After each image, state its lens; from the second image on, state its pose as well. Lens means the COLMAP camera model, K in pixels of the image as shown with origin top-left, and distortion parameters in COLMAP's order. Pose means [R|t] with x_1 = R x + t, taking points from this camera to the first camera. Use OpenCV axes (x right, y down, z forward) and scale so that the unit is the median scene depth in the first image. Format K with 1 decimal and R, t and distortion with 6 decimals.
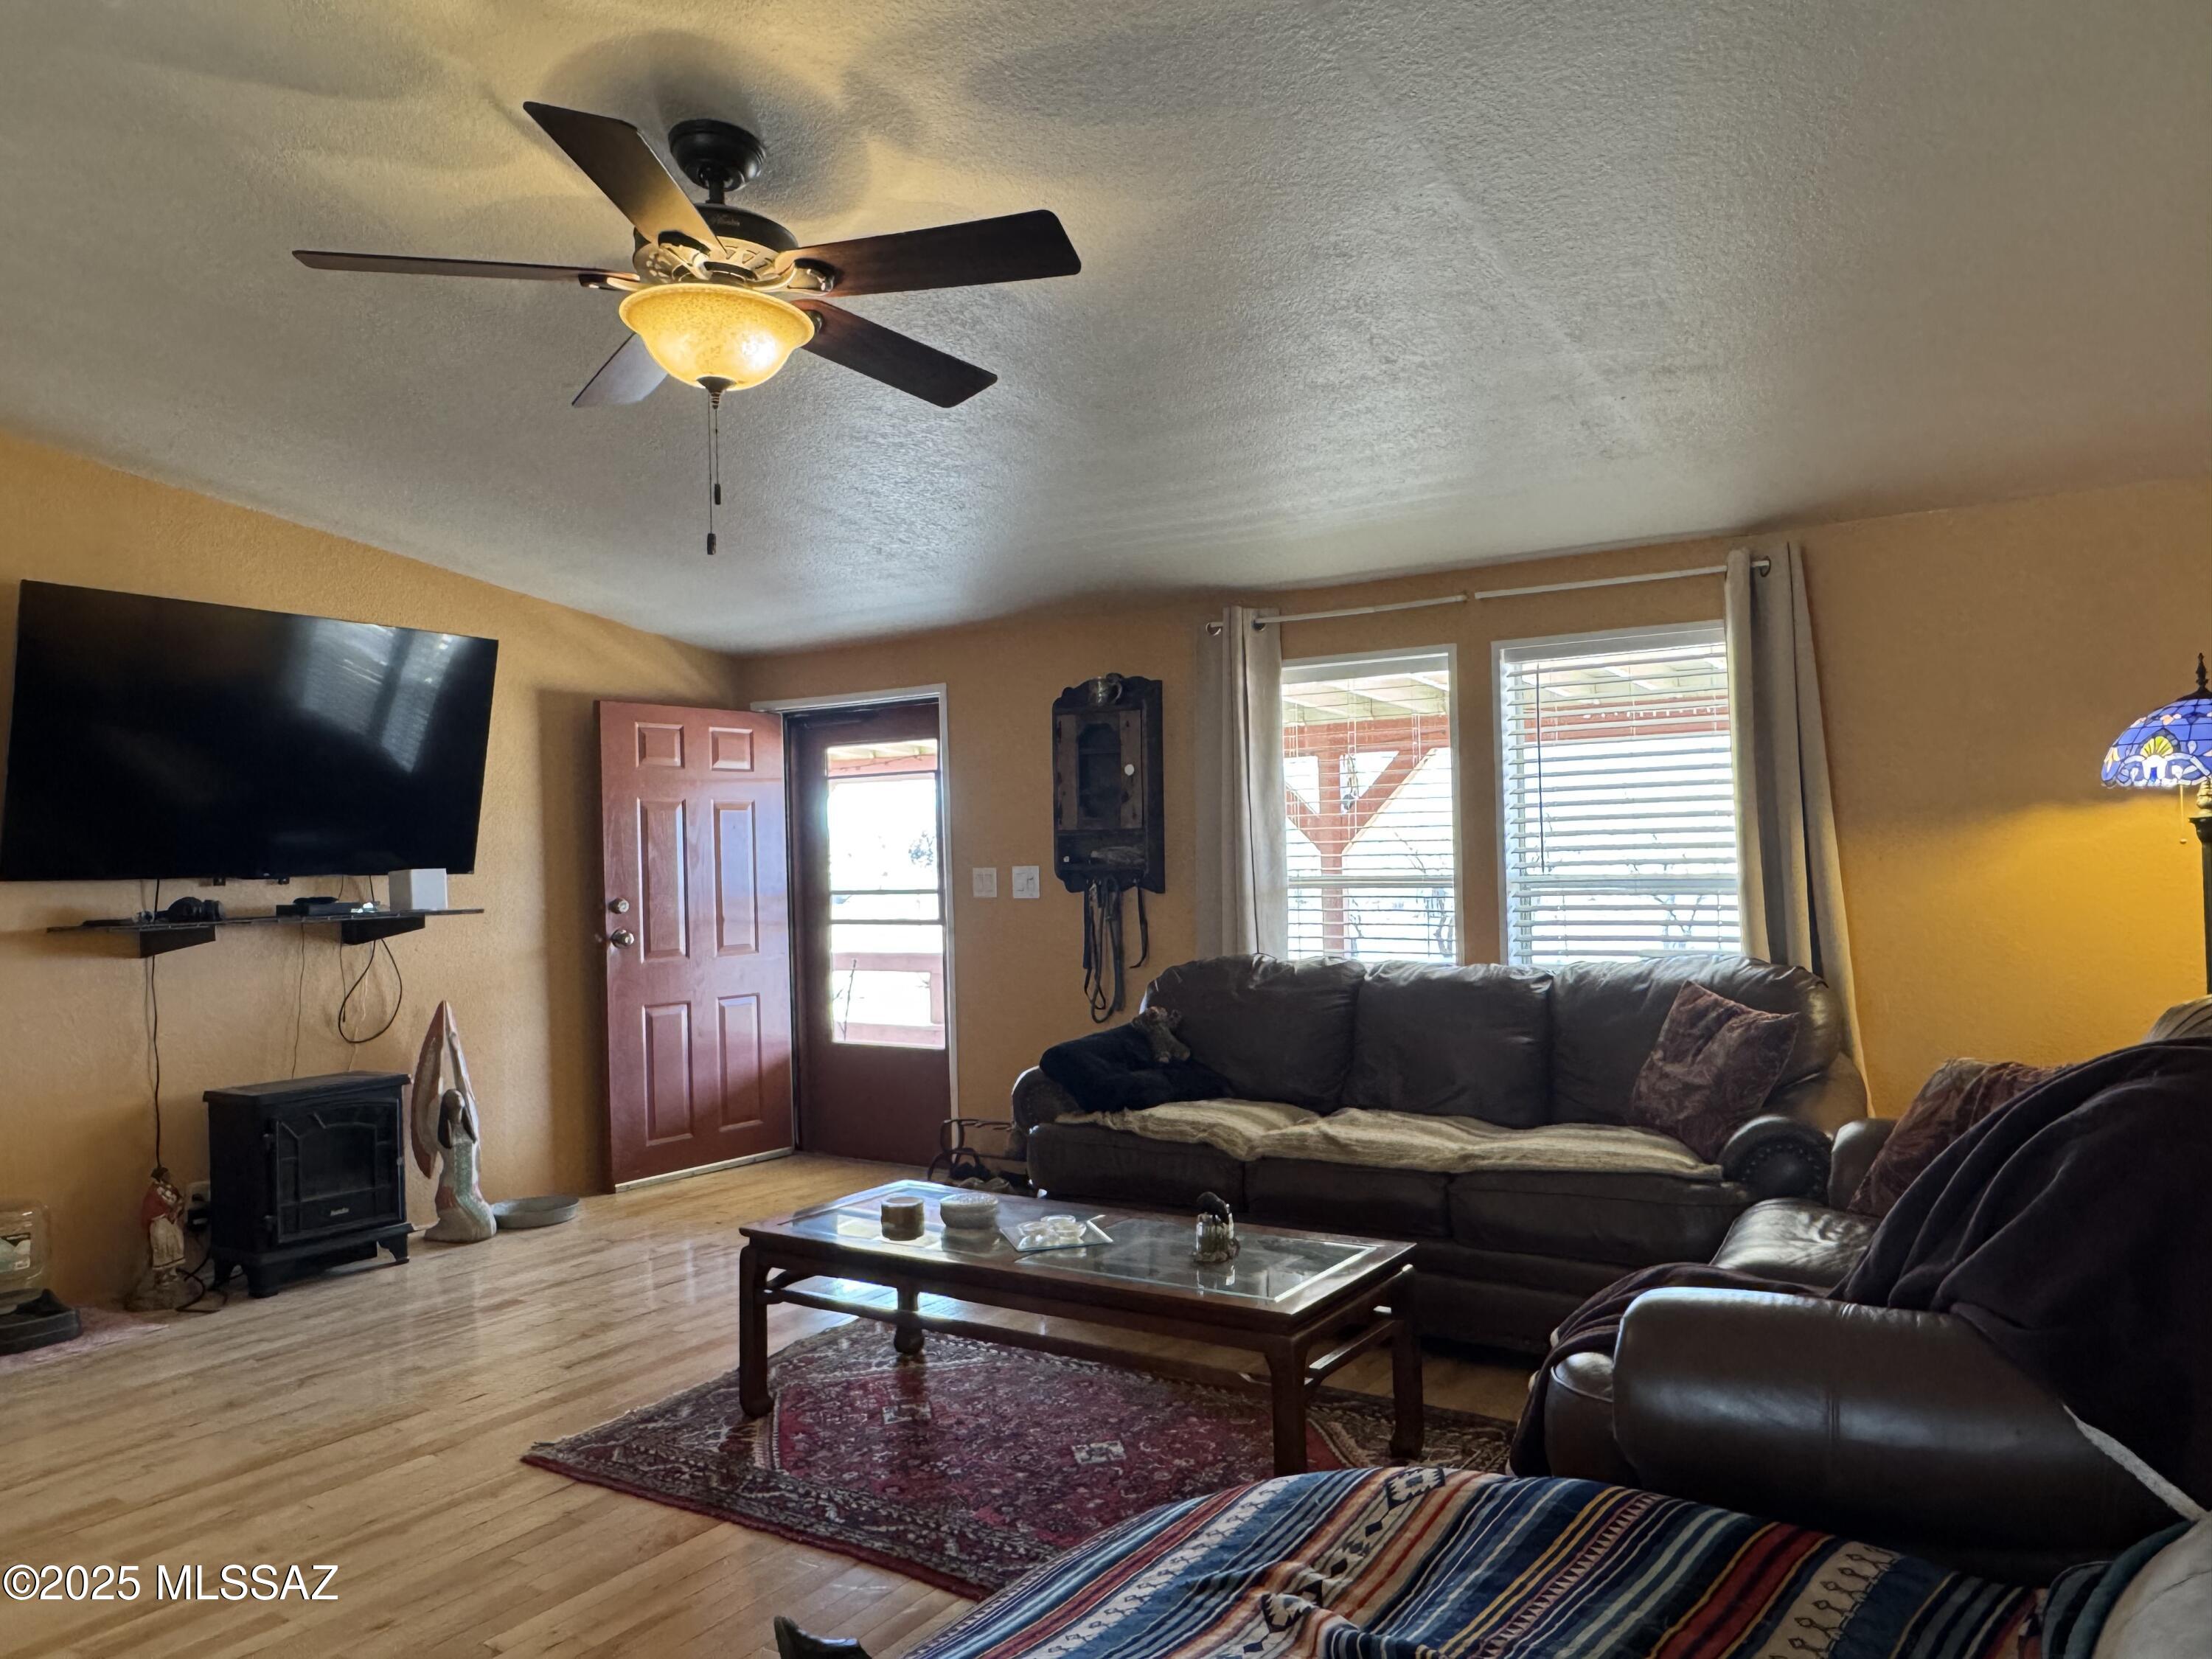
lens RADIAL K [[1545.5, 0, 1106.0], [0, 1545.5, 831.9], [0, 0, 1]] dist [0.001742, 0.000708]
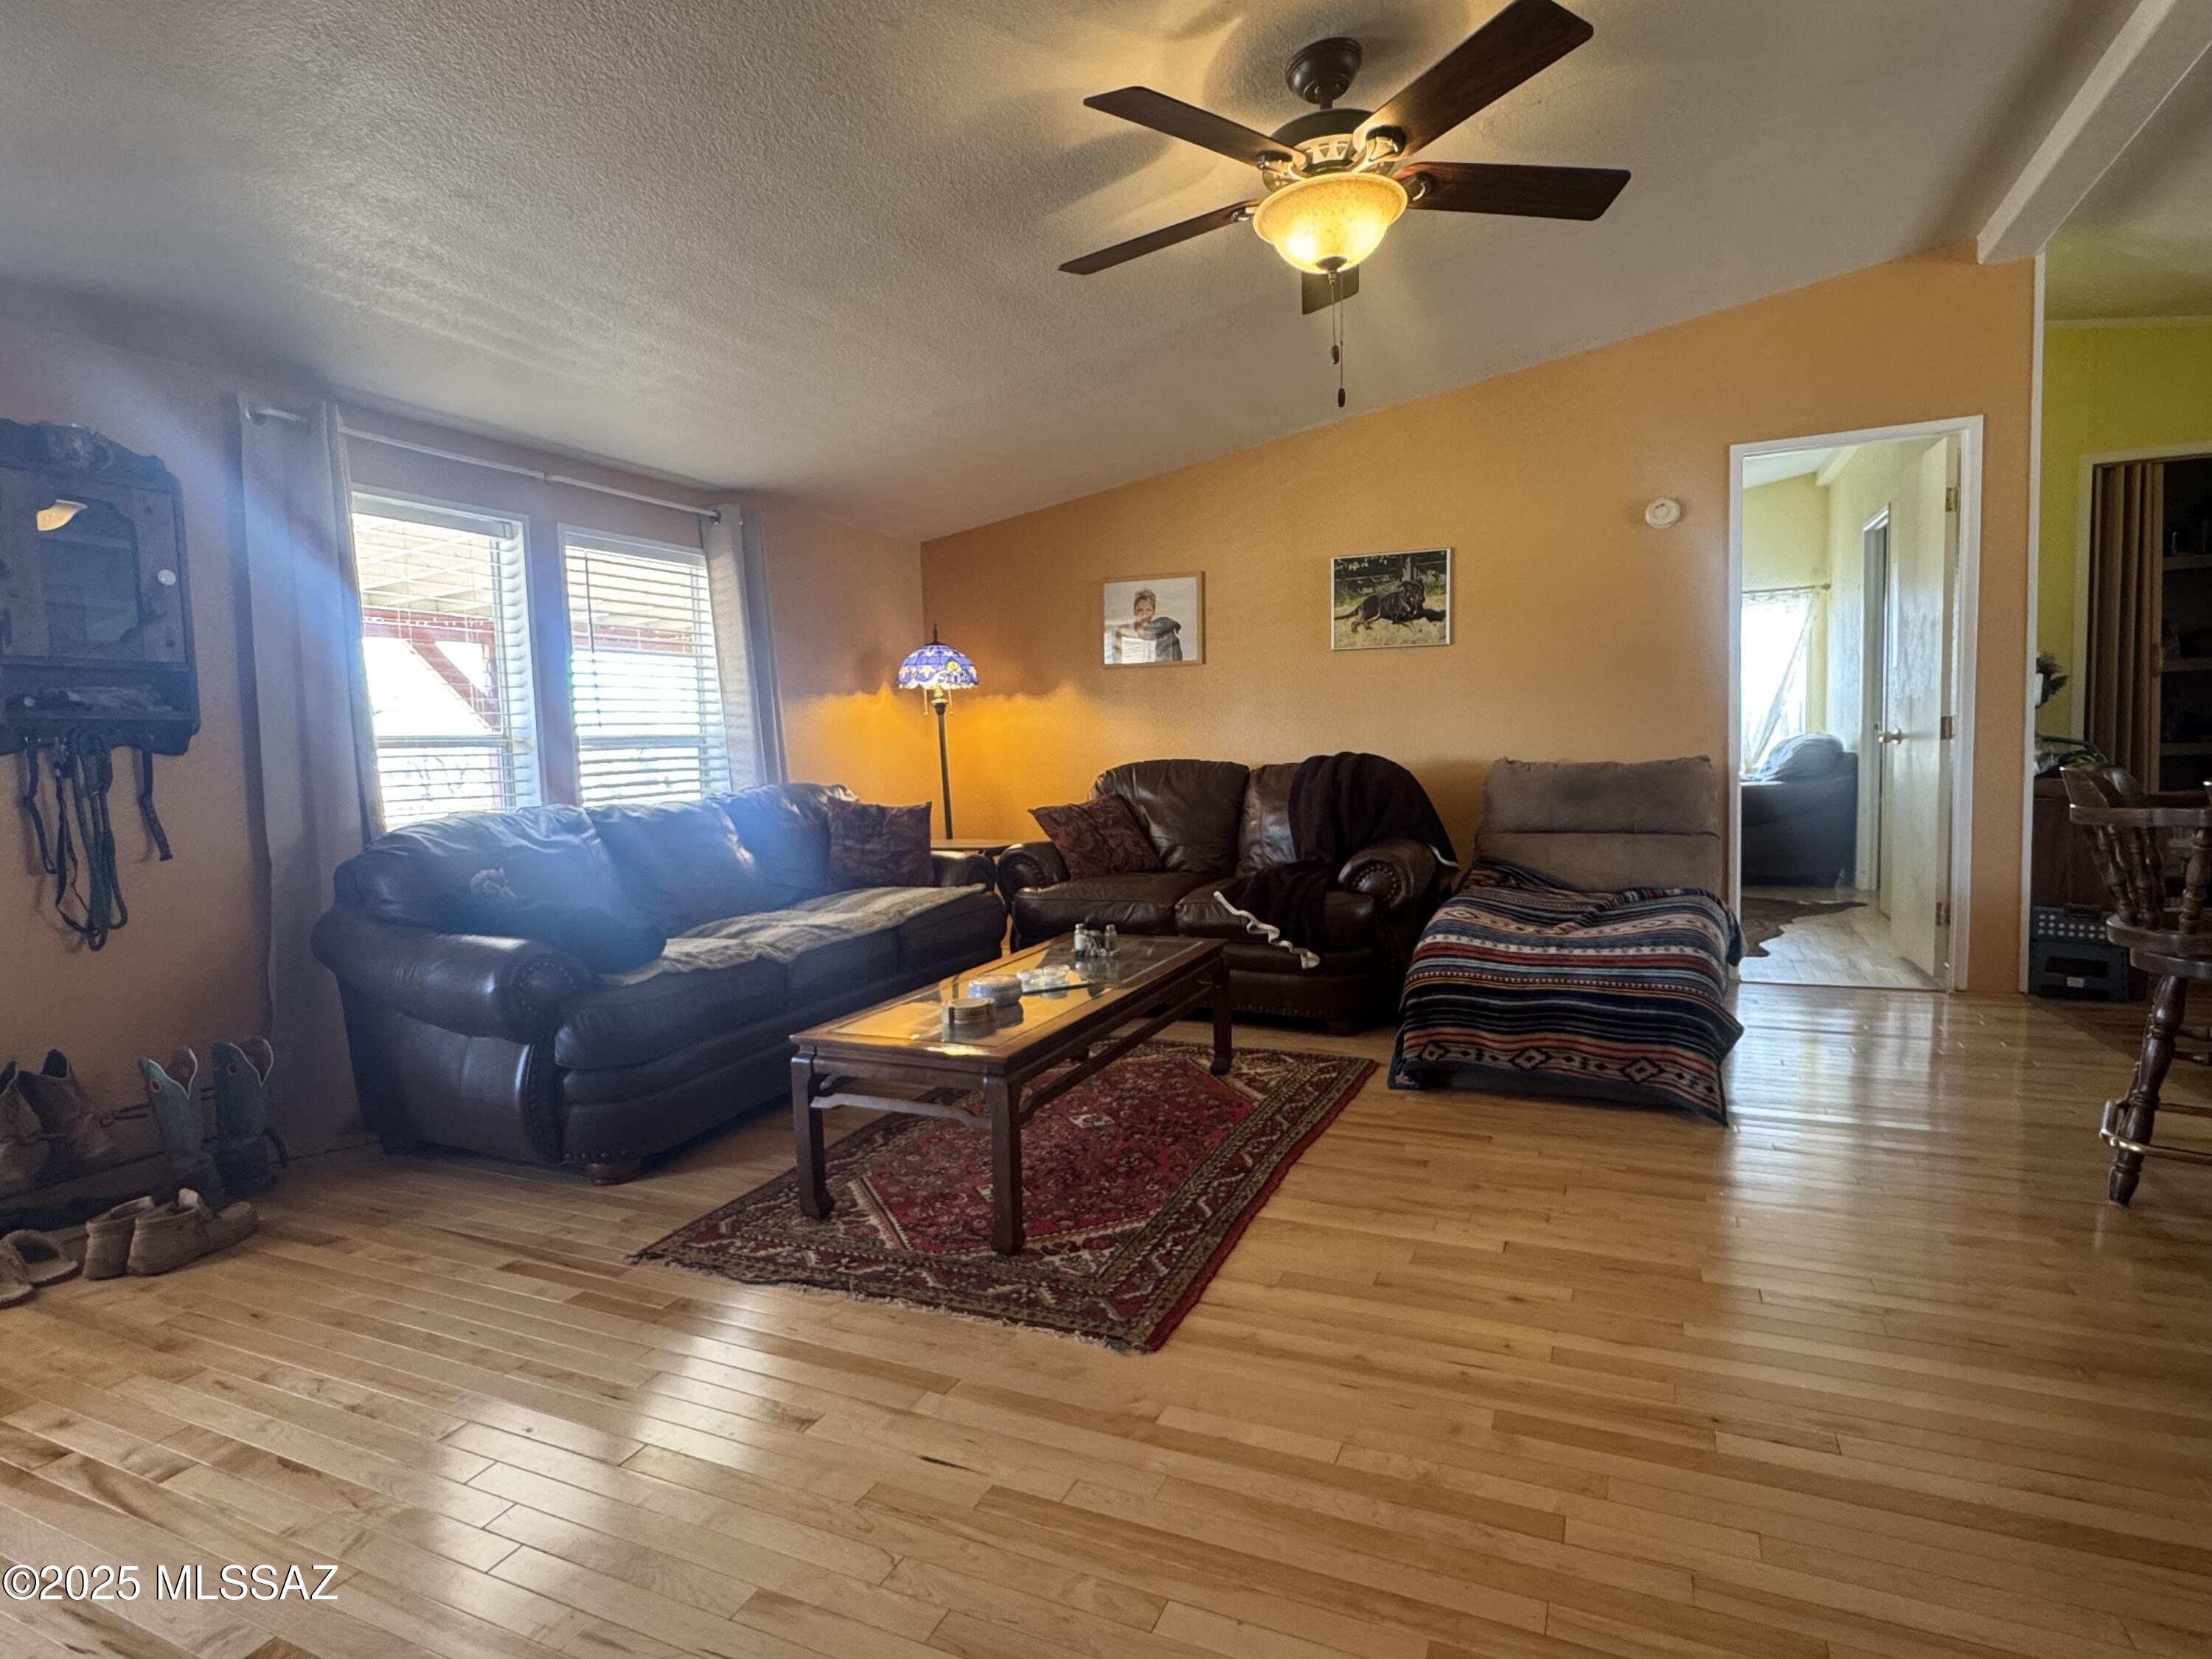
lens RADIAL K [[1160.0, 0, 1102.4], [0, 1160.0, 836.9], [0, 0, 1]] dist [0.003314, 0.000727]
pose [[-0.152244, -0.056472, 0.986728, -0.952375], [0.018008, 0.998042, 0.059898, 0.087615], [-0.988179, 0.026888, -0.150929, 1.085796]]
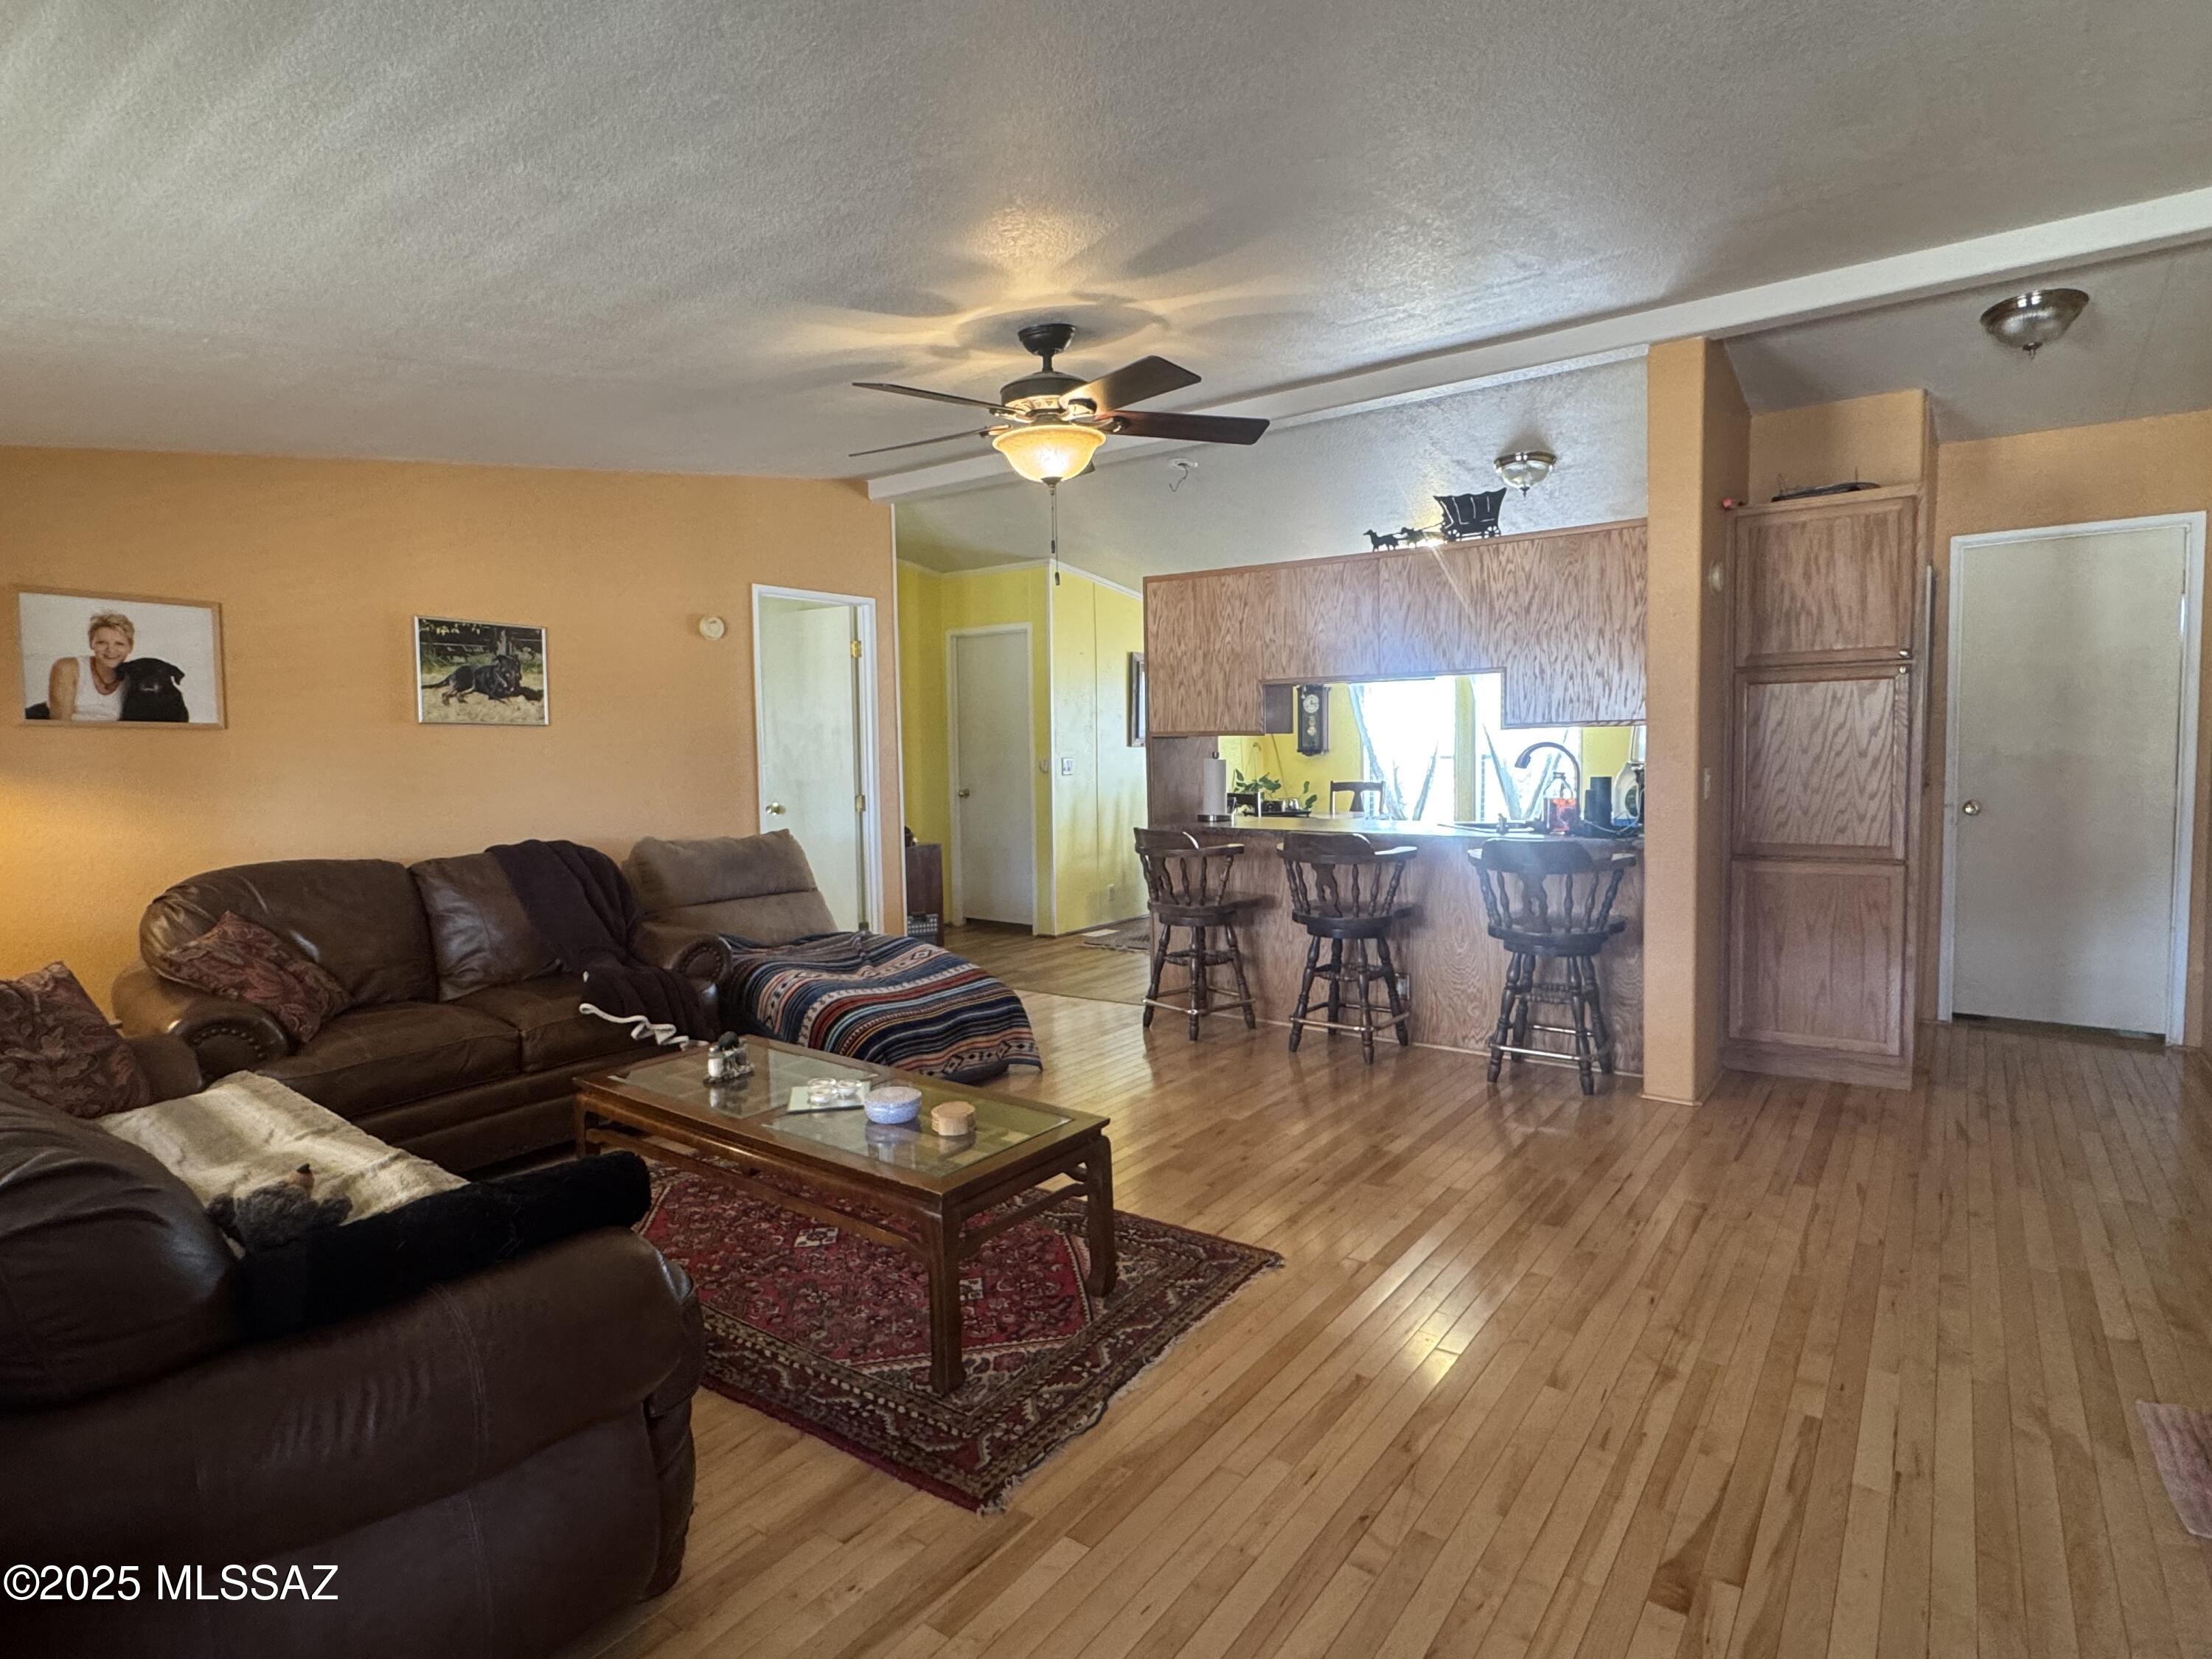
lens RADIAL K [[1160.0, 0, 1100.8], [0, 1160.0, 821.2], [0, 0, 1]] dist [0.003314, 0.000727]
pose [[-0.997699, 0.037031, 0.056787, -0.294181], [0.039490, 0.998303, 0.042809, 0.022270], [-0.055105, 0.044953, -0.997468, 1.847696]]
